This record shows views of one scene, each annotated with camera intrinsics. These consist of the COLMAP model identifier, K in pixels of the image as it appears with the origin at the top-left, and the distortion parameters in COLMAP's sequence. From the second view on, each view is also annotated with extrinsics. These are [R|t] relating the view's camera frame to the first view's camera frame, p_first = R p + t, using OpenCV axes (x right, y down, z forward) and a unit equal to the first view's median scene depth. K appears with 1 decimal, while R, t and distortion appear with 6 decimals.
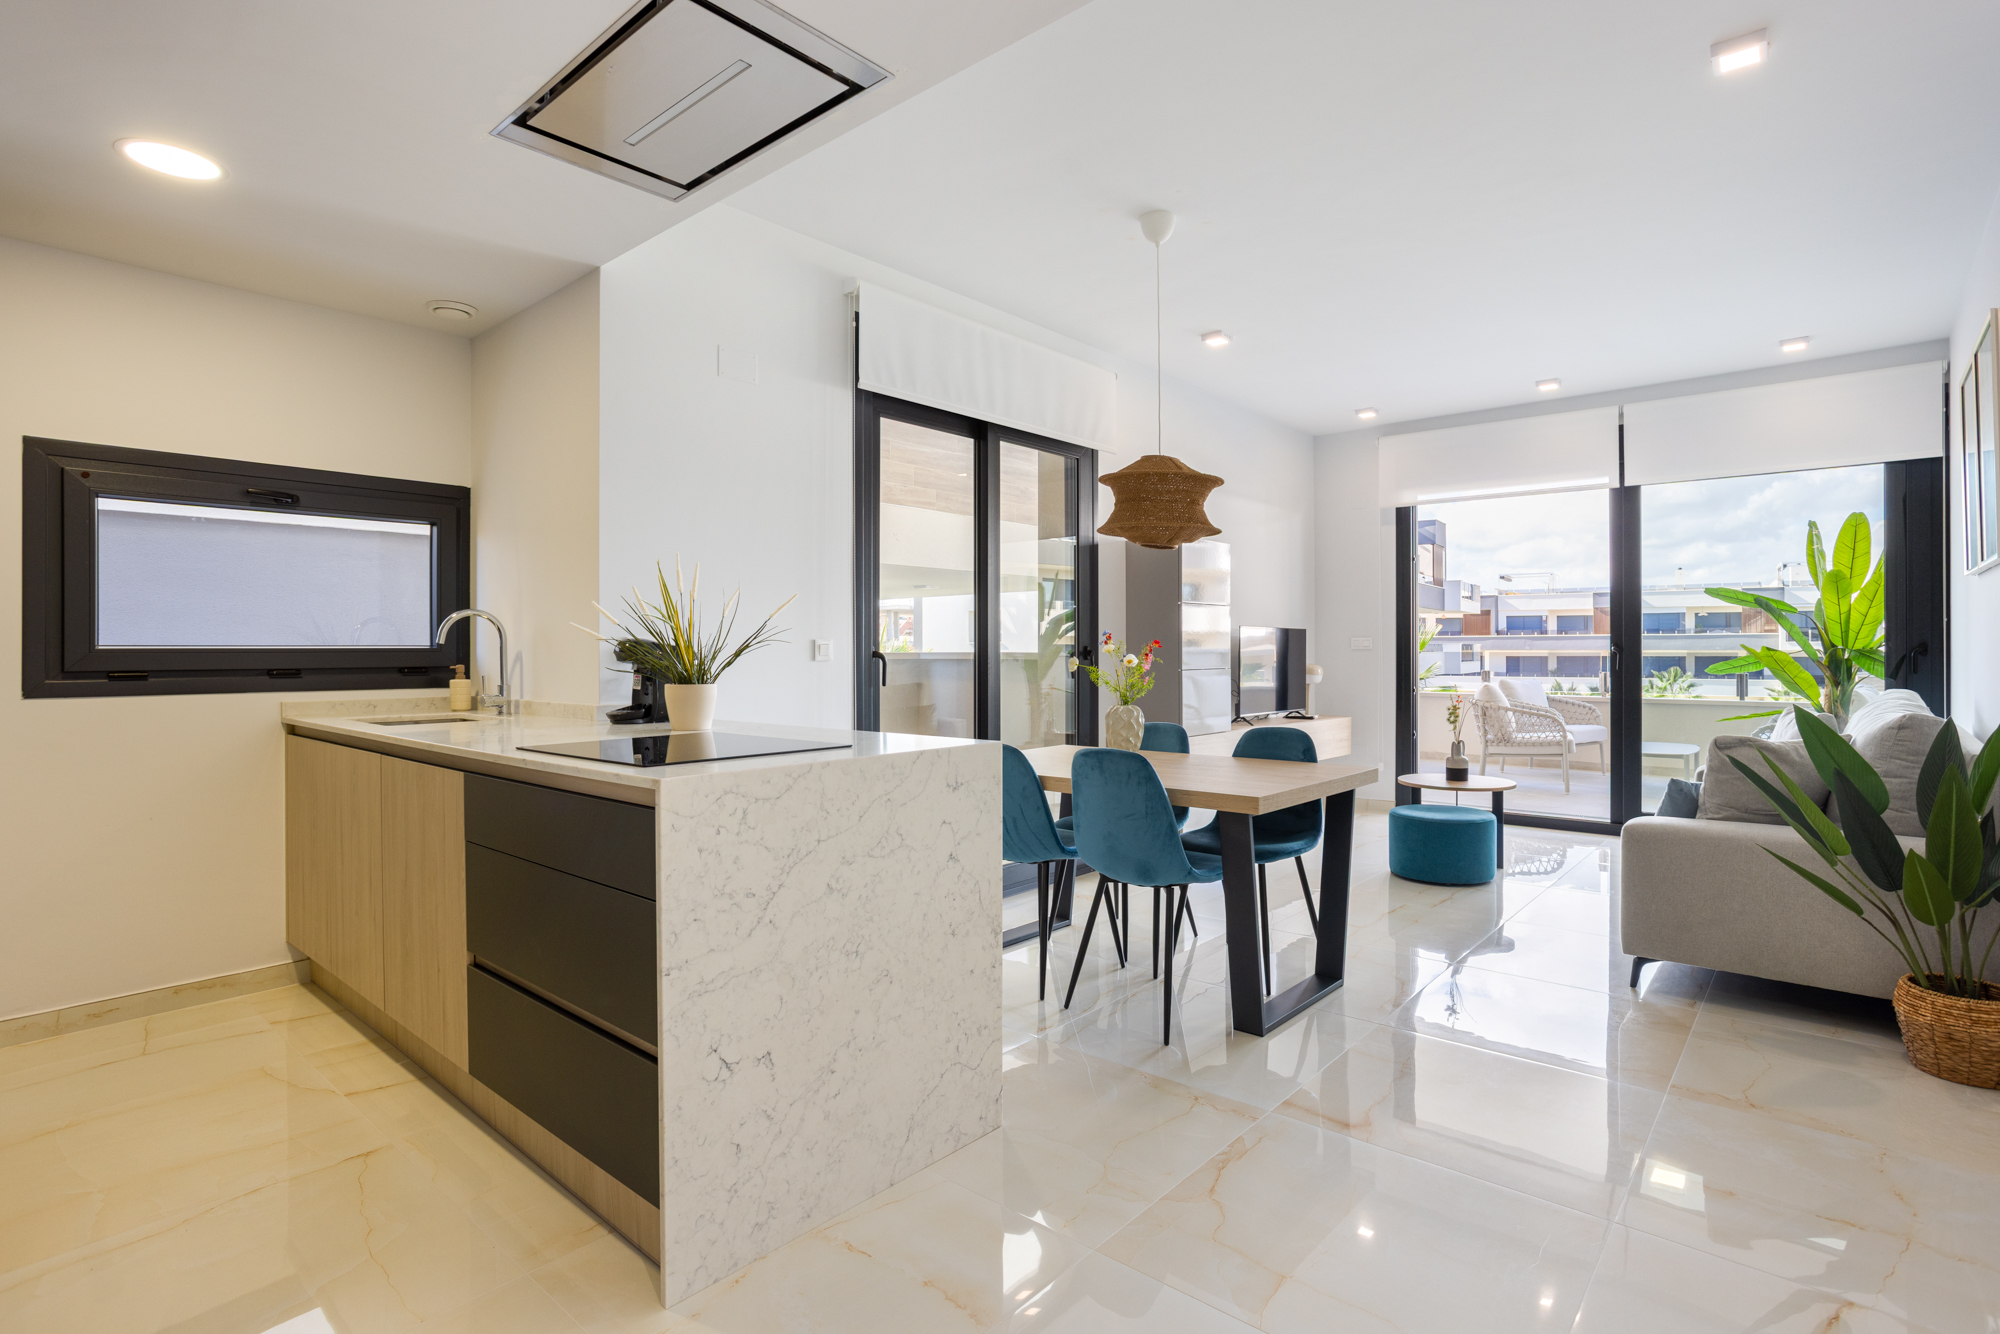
lens RADIAL K [[992.7, 0, 1002.7], [0, 992.7, 648.7], [0, 0, 1]] dist [-0.050530, 0.028317]
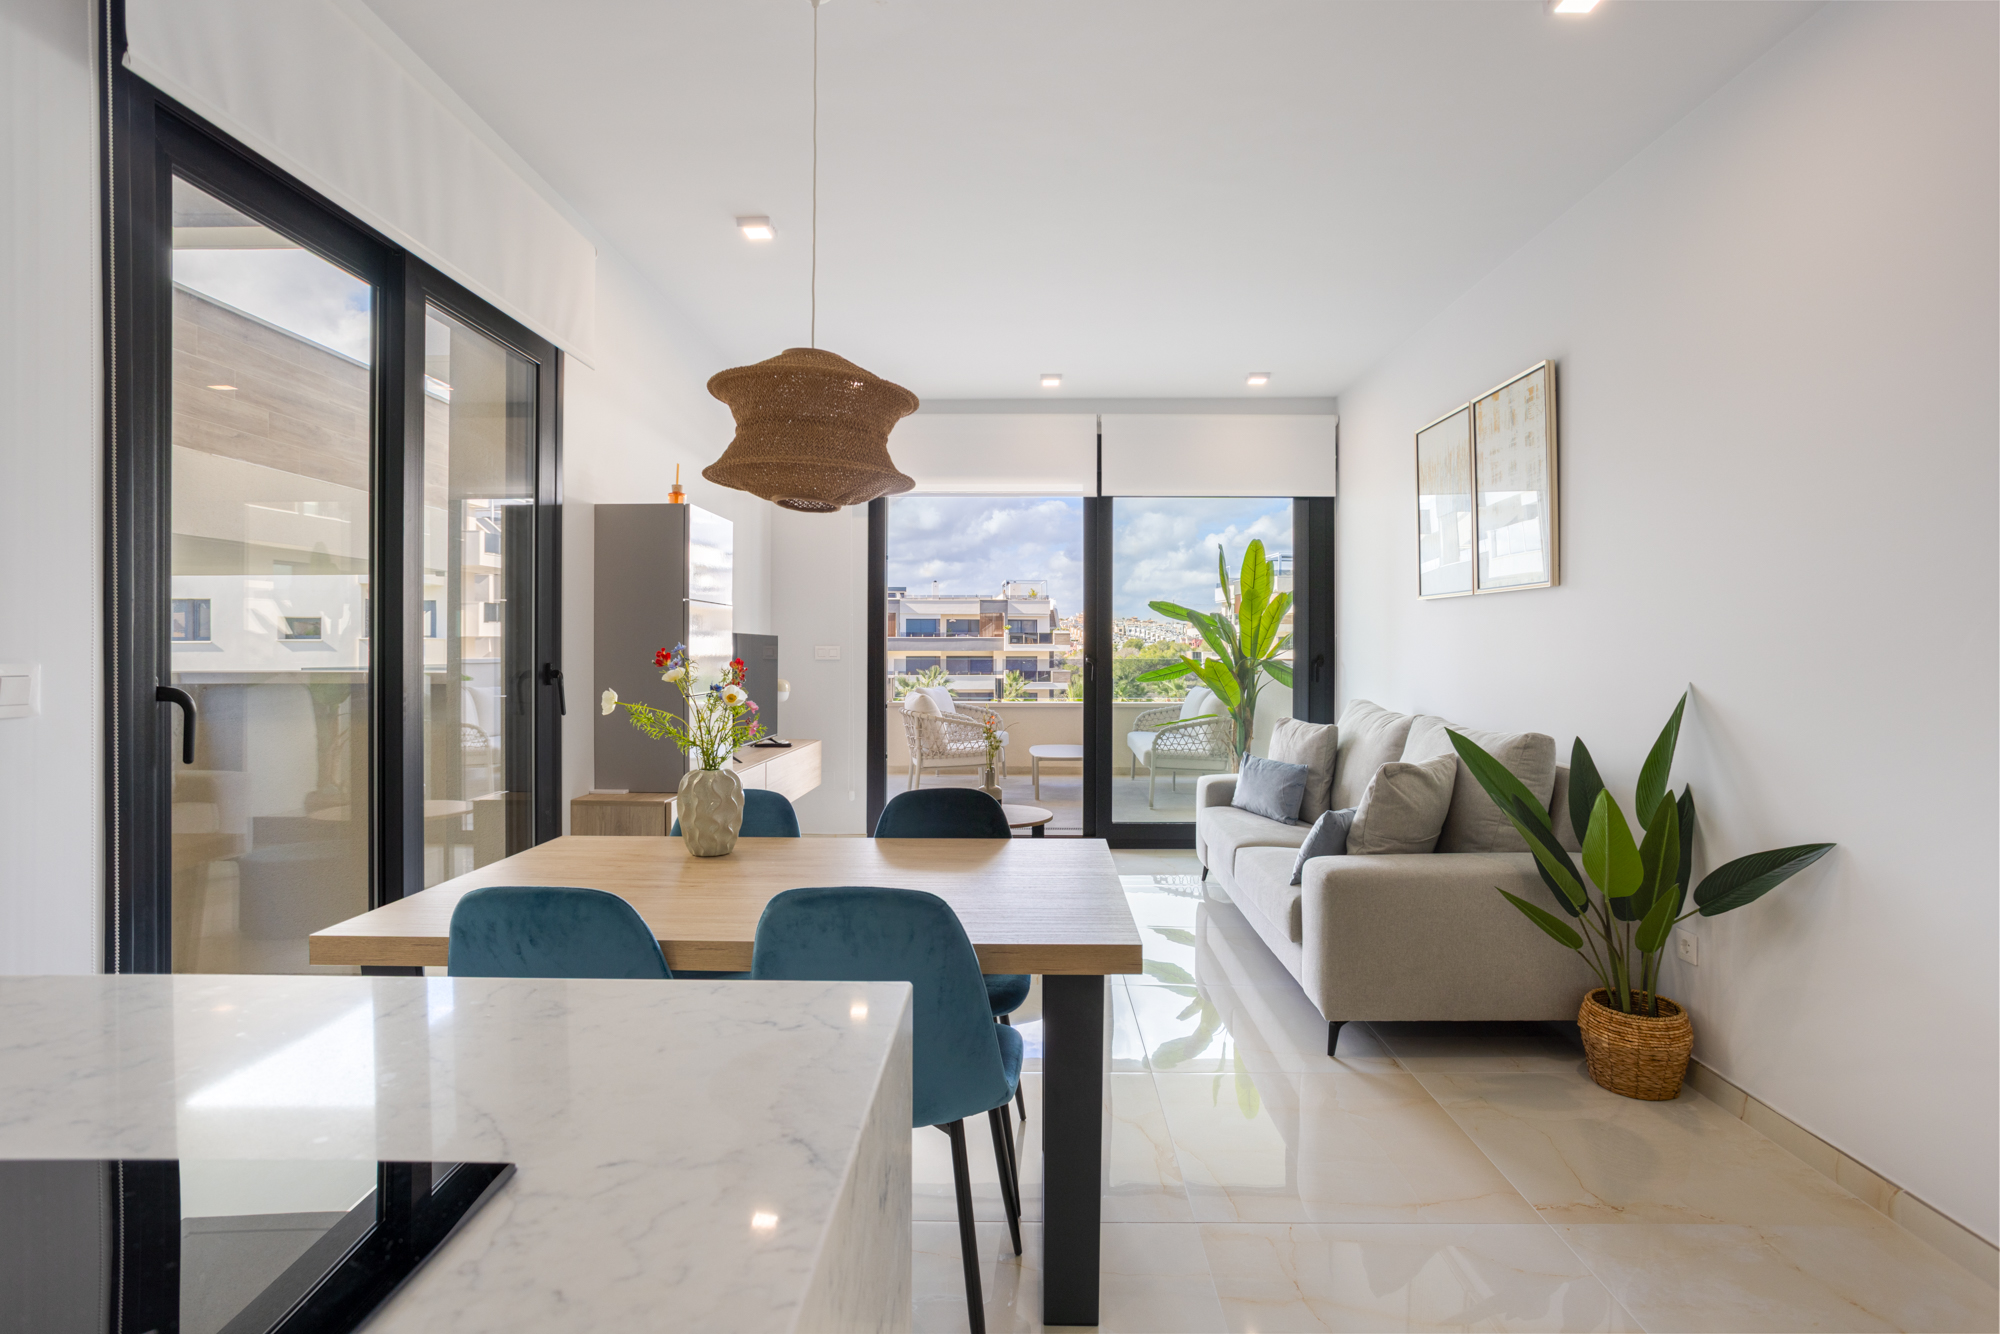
lens RADIAL K [[992.7, 0, 1015.6], [0, 992.7, 649.1], [0, 0, 1]] dist [-0.050530, 0.028317]
pose [[0.762918, 0.002144, 0.646491, -0.122468], [-0.002891, 0.999996, 0.000094, -0.016286], [-0.646489, -0.001941, 0.762921, 0.429404]]
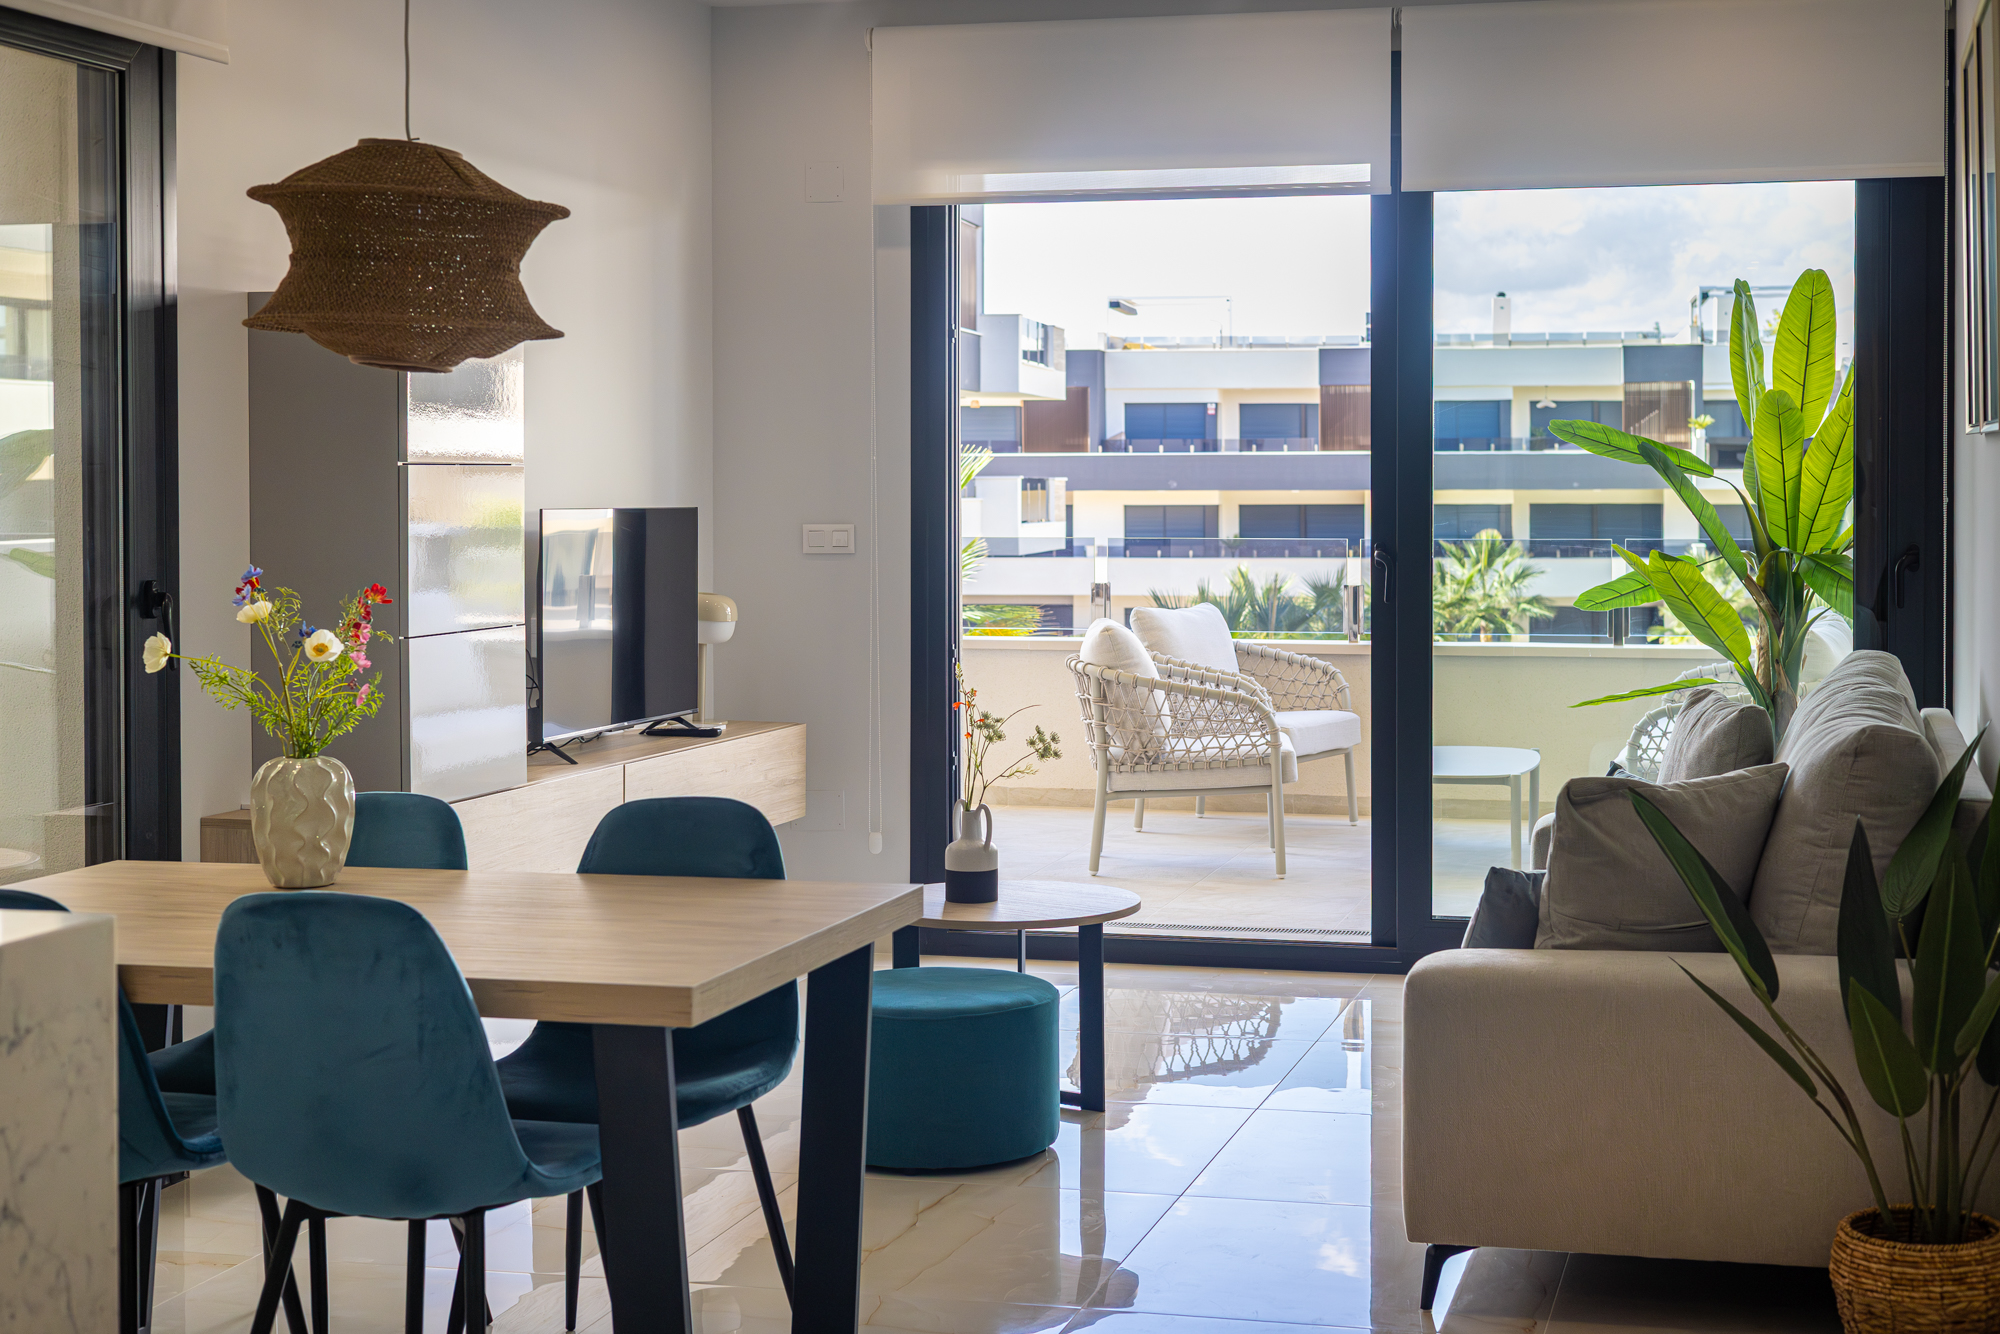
lens RADIAL K [[2828.5, 0, 1141.7], [0, 2828.5, 569.4], [0, 0, 1]] dist [0.004342, 0.000000]
pose [[0.886397, -0.015929, 0.462652, -0.099482], [0.001449, 0.999498, 0.031637, -0.052084], [-0.462924, -0.027373, 0.885975, -0.137631]]
